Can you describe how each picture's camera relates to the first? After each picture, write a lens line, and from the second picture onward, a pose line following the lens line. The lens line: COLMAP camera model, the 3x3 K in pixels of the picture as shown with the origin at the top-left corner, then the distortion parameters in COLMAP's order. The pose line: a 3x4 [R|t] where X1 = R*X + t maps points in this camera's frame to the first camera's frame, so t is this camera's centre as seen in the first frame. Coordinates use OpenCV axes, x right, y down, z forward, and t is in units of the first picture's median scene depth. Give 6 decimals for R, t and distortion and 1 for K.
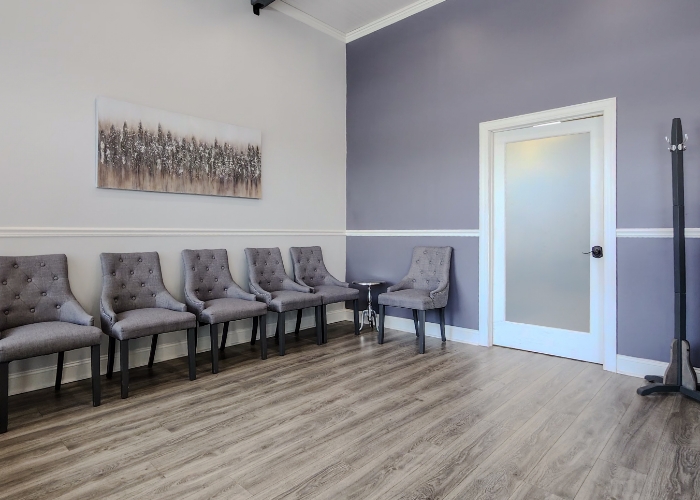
lens RADIAL K [[439.7, 0, 335.3], [0, 439.7, 226.4], [0, 0, 1]] dist [-0.026461, 0.015612]
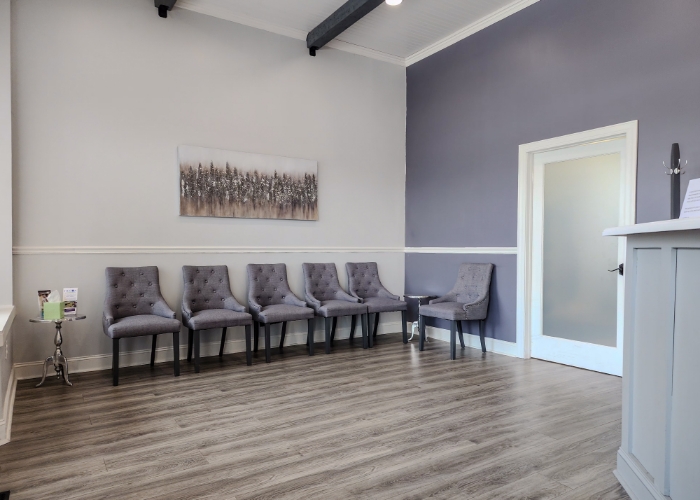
lens RADIAL K [[474.8, 0, 347.7], [0, 474.8, 254.4], [0, 0, 1]] dist [0.043209, -0.037331]
pose [[0.980254, 0.004048, -0.197703, 0.185851], [0.001318, 0.999634, 0.027004, -0.009085], [0.197740, -0.026731, 0.979890, -0.242881]]
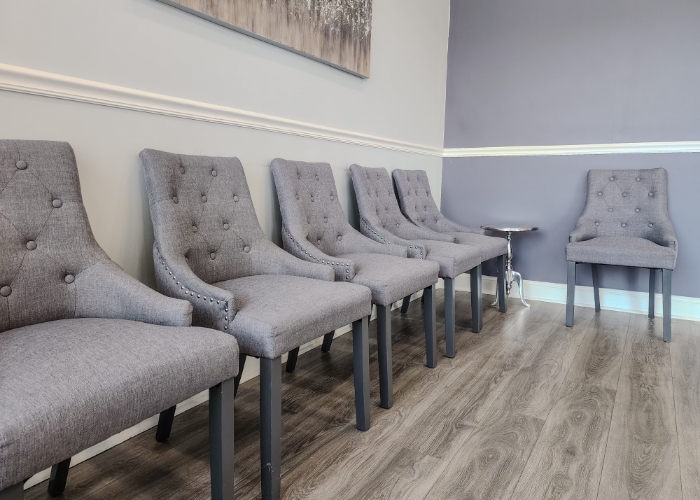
lens RADIAL K [[562.0, 0, 394.5], [0, 562.0, 188.1], [0, 0, 1]] dist [0.035343, -0.009551]
pose [[0.979760, 0.009570, 0.199948, -0.338548], [-0.016950, 0.999235, 0.035231, 0.062594], [-0.199458, -0.037907, 0.979173, 0.344295]]
